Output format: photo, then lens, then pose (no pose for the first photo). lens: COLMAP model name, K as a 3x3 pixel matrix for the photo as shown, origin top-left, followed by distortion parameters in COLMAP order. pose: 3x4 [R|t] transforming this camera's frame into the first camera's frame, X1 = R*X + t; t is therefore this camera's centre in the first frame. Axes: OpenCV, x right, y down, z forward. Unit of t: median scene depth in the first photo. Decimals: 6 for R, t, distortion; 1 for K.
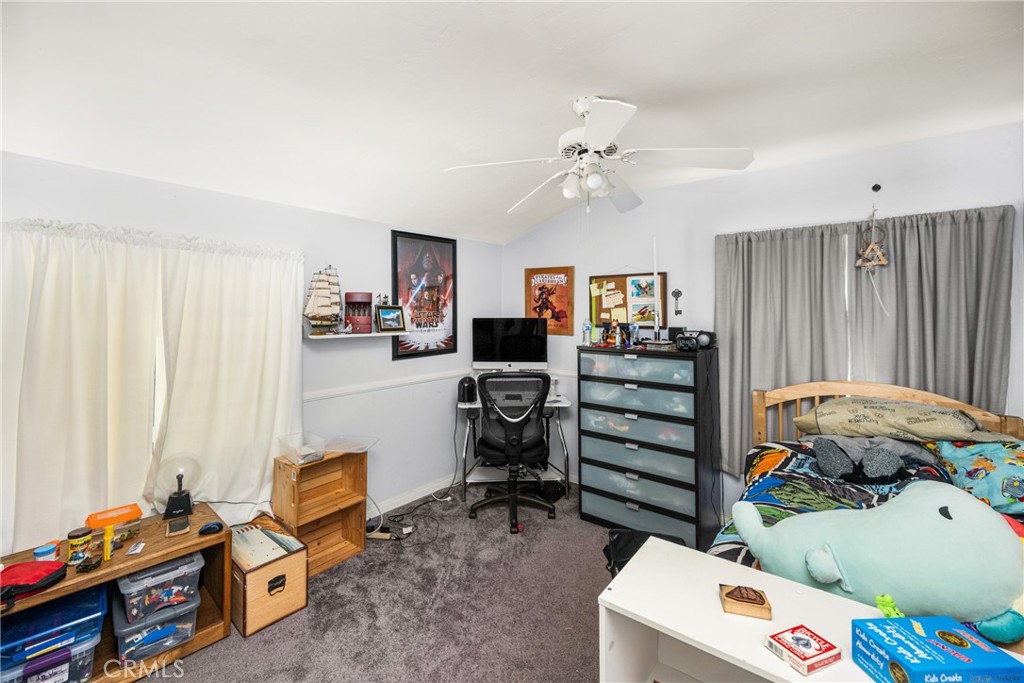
lens RADIAL K [[416.6, 0, 511.5], [0, 416.6, 308.0], [0, 0, 1]] dist [-0.000815, -0.000136]
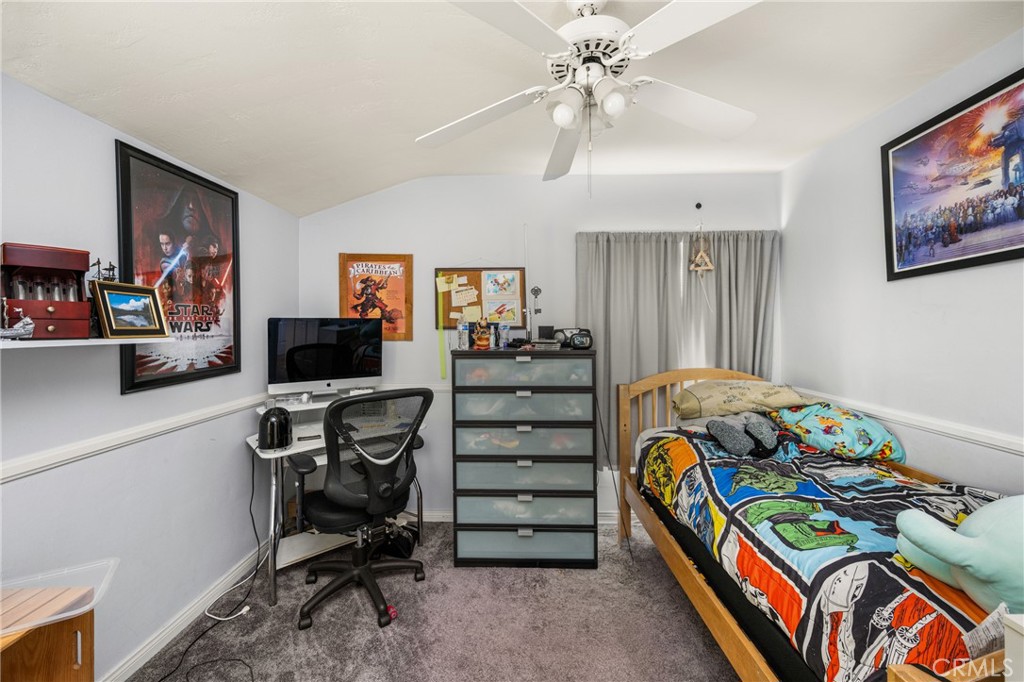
lens RADIAL K [[402.0, 0, 510.3], [0, 402.0, 328.3], [0, 0, 1]] dist [0.000303, -0.000078]
pose [[0.800545, -0.008825, 0.599208, -0.206071], [-0.000489, 0.999882, 0.015380, 0.037528], [-0.599273, -0.012605, 0.800446, 0.325317]]
